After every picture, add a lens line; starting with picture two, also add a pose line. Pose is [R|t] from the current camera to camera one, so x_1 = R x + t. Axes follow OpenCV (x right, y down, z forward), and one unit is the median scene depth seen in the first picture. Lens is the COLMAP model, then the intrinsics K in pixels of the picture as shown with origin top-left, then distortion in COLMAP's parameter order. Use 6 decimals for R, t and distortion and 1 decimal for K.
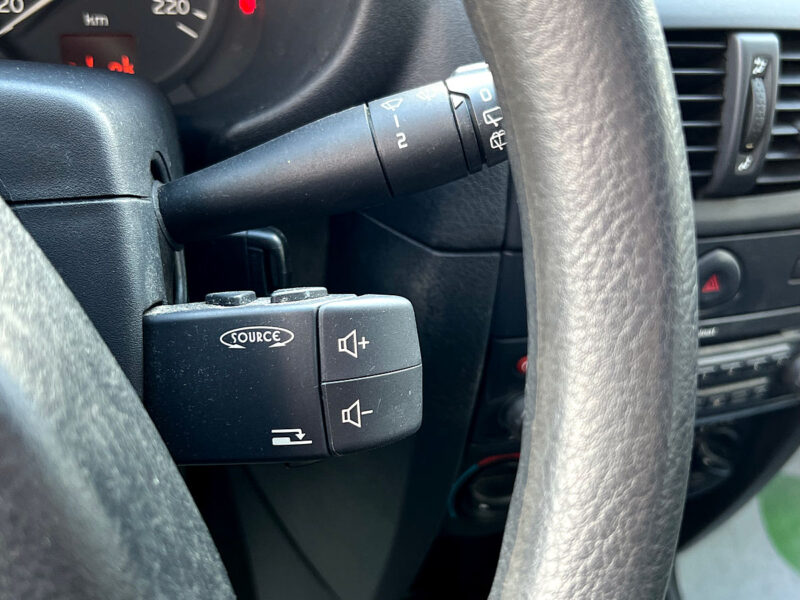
lens RADIAL K [[918.7, 0, 400.0], [0, 918.7, 300.0], [0, 0, 1]] dist [0.174516, -0.526805]
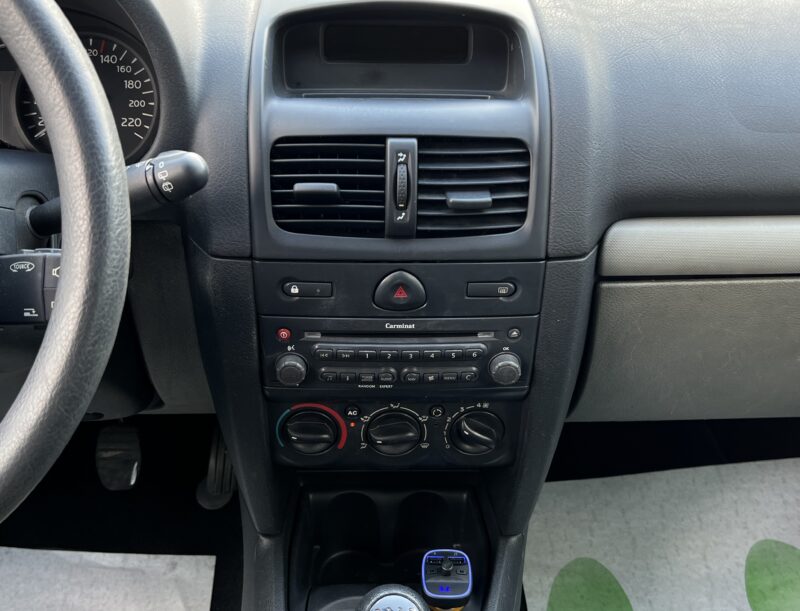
lens RADIAL K [[943.6, 0, 393.0], [0, 943.6, 313.7], [0, 0, 1]] dist [0.156604, -0.441450]
pose [[0.945092, 0.059530, -0.321337, 0.928679], [-0.091973, 0.991977, -0.086731, 0.174583], [0.313596, 0.111523, 0.942985, -0.572028]]
